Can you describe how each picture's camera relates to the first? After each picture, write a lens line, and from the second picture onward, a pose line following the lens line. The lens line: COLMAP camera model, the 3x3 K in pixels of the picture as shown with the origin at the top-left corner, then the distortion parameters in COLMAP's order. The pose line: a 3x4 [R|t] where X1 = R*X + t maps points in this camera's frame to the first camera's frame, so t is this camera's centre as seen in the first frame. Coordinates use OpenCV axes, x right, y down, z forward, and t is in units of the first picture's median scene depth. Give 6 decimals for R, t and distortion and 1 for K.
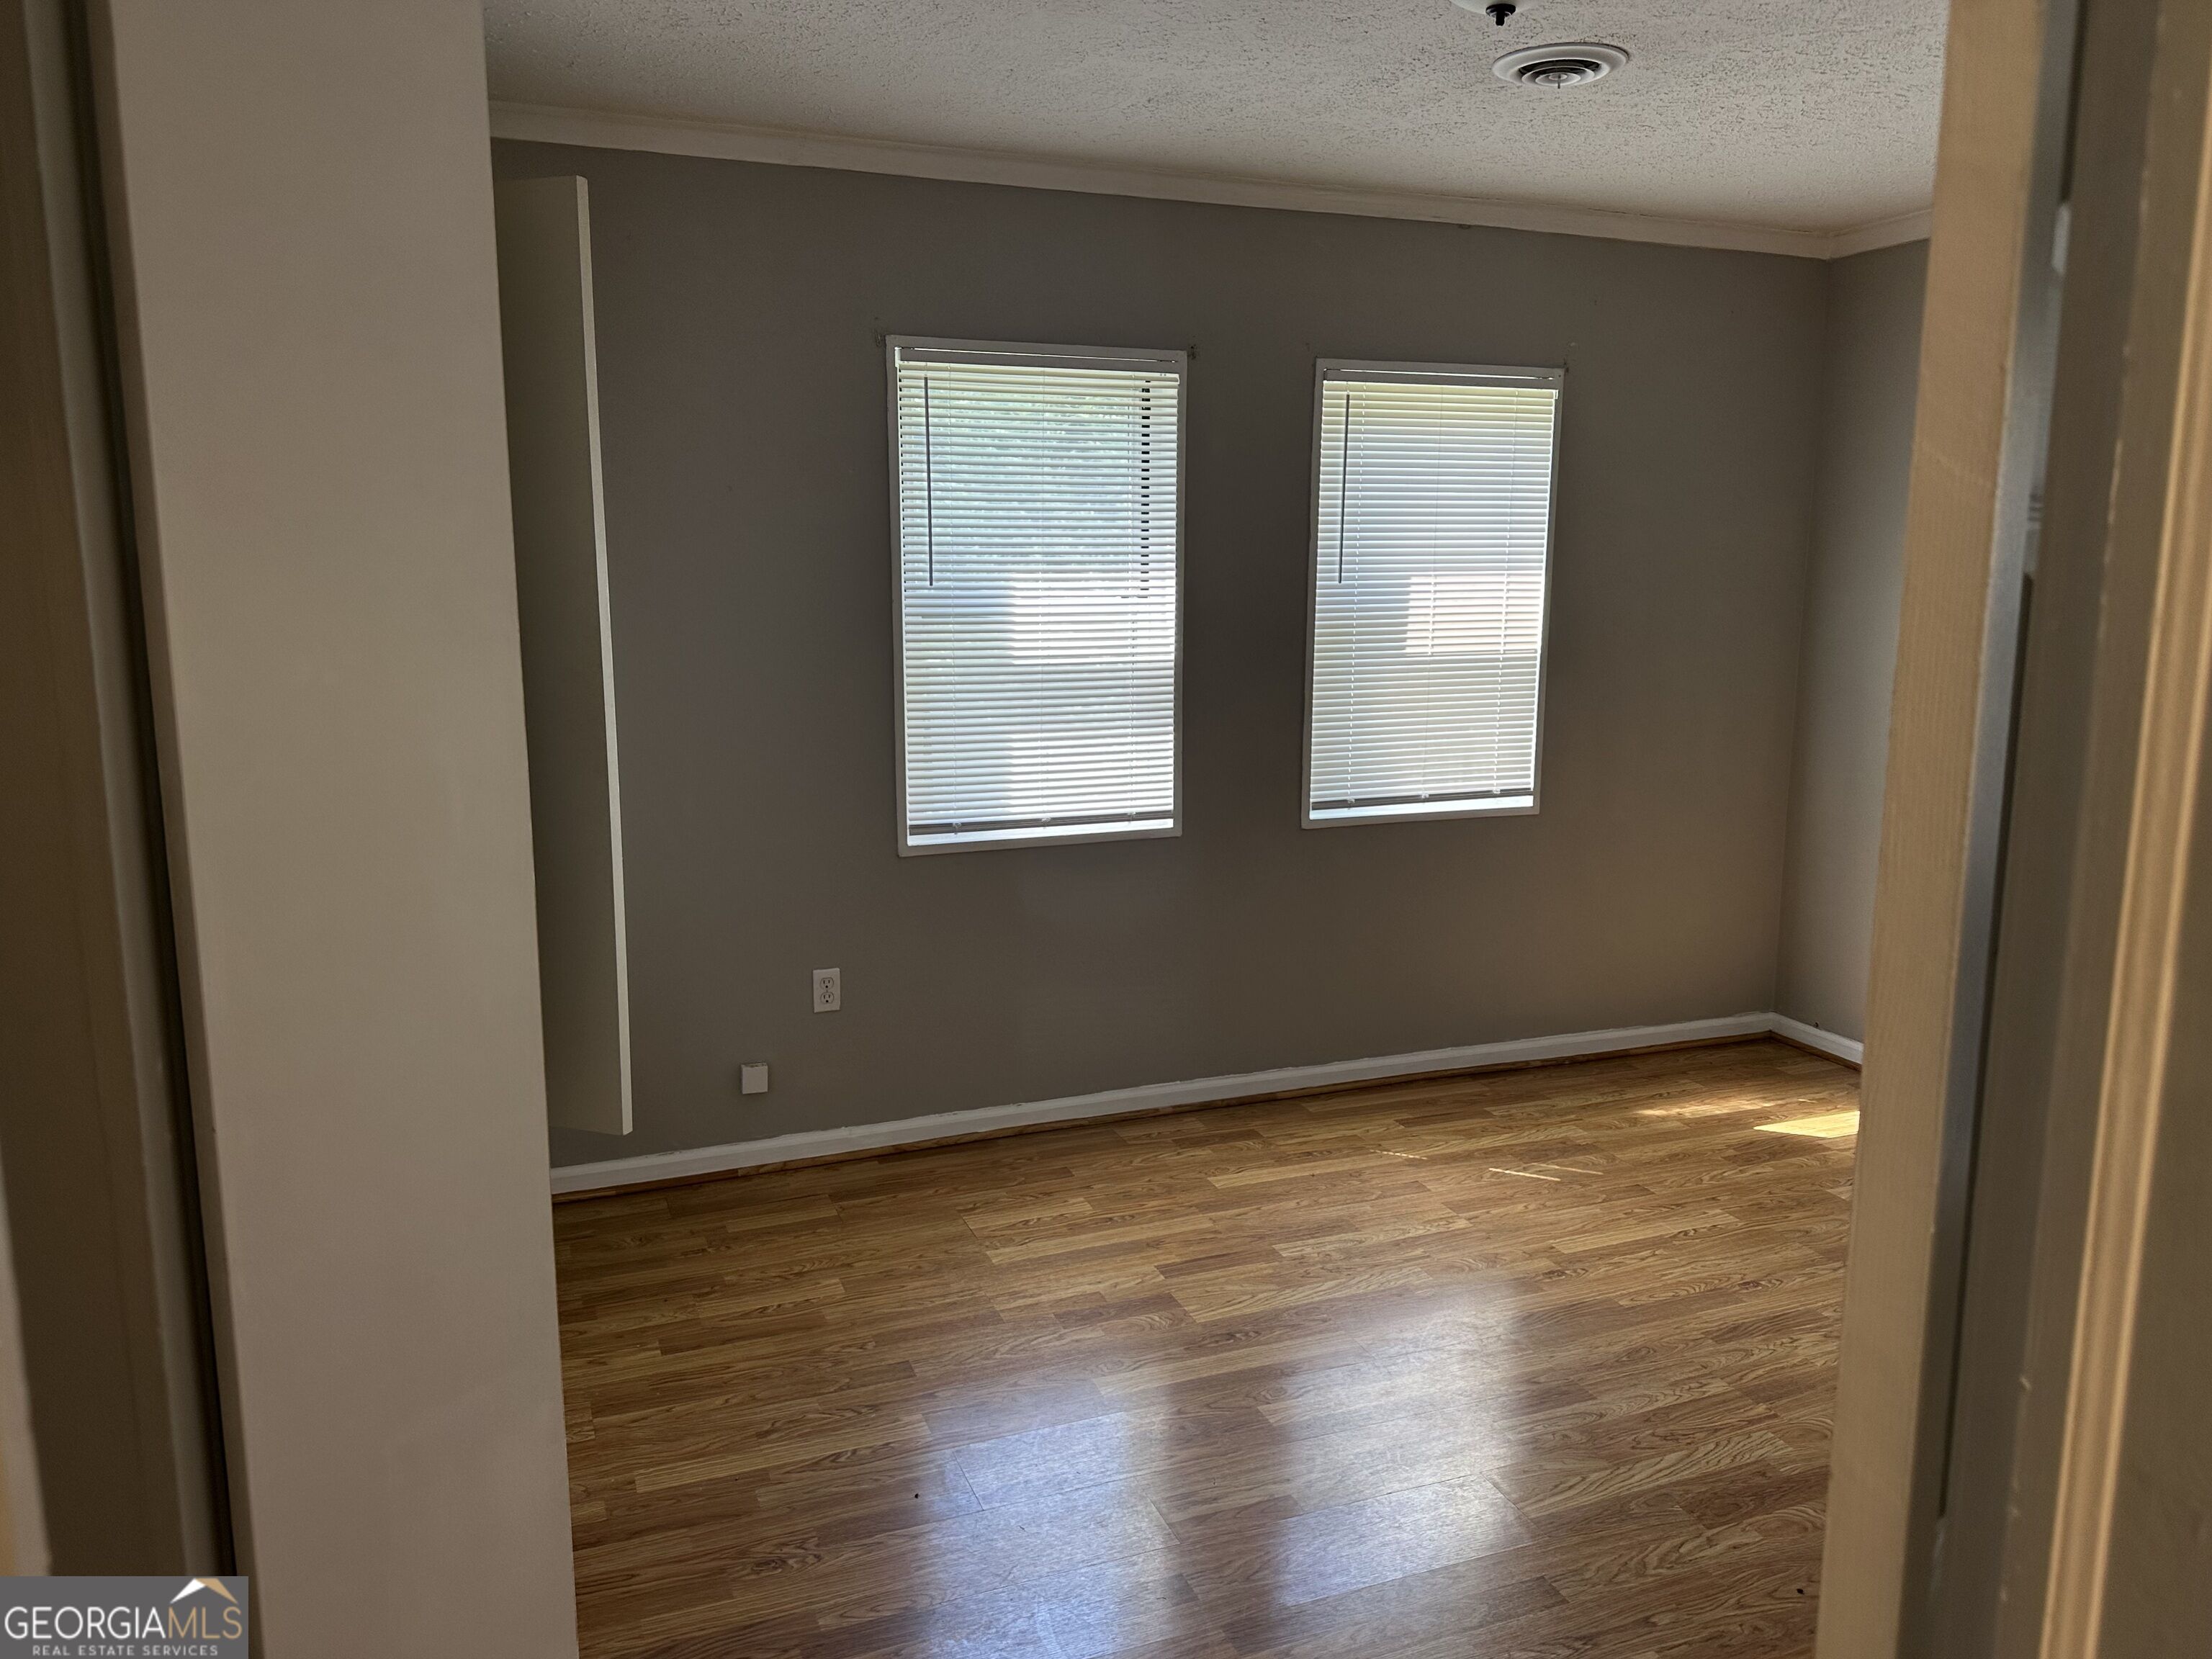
lens RADIAL K [[1557.1, 0, 1110.6], [0, 1557.1, 833.4], [0, 0, 1]] dist [0.053133, -0.058496]
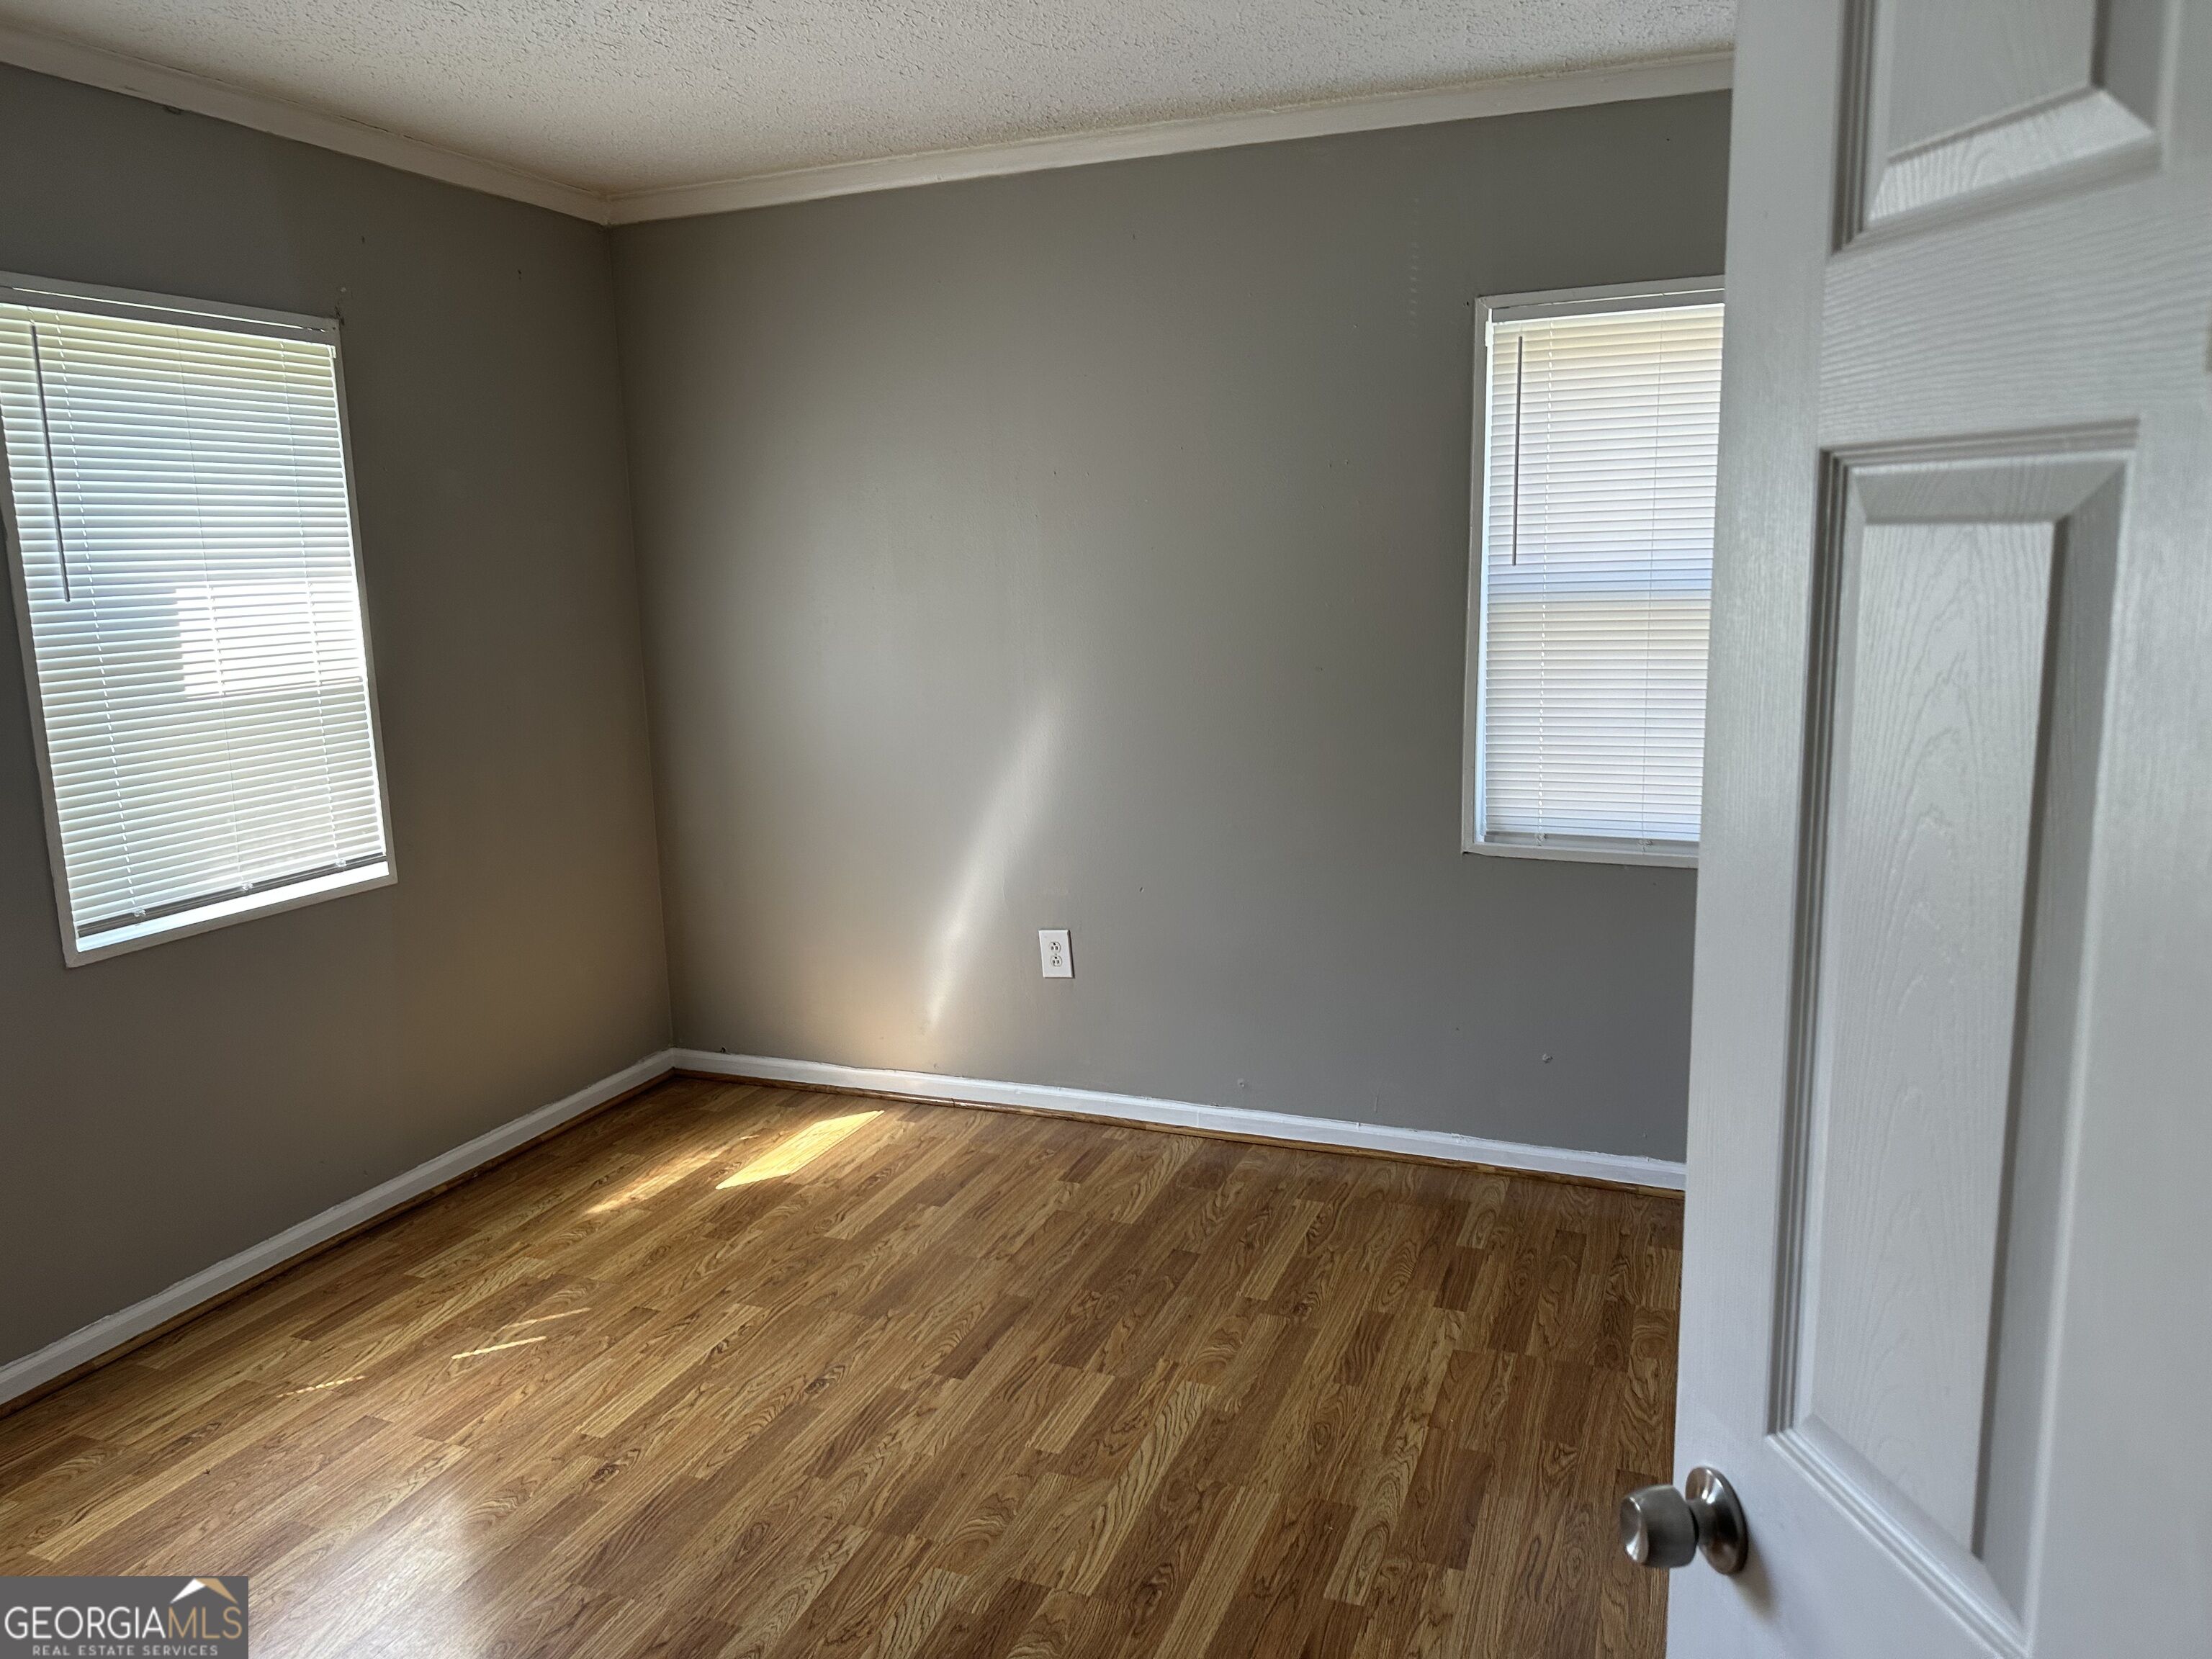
lens RADIAL K [[1557.1, 0, 1109.3], [0, 1557.1, 815.8], [0, 0, 1]] dist [0.053133, -0.058496]
pose [[0.684380, -0.143071, 0.714951, -0.047194], [0.150675, 0.987145, 0.053308, -0.037463], [-0.713387, 0.071243, 0.697139, 0.207820]]
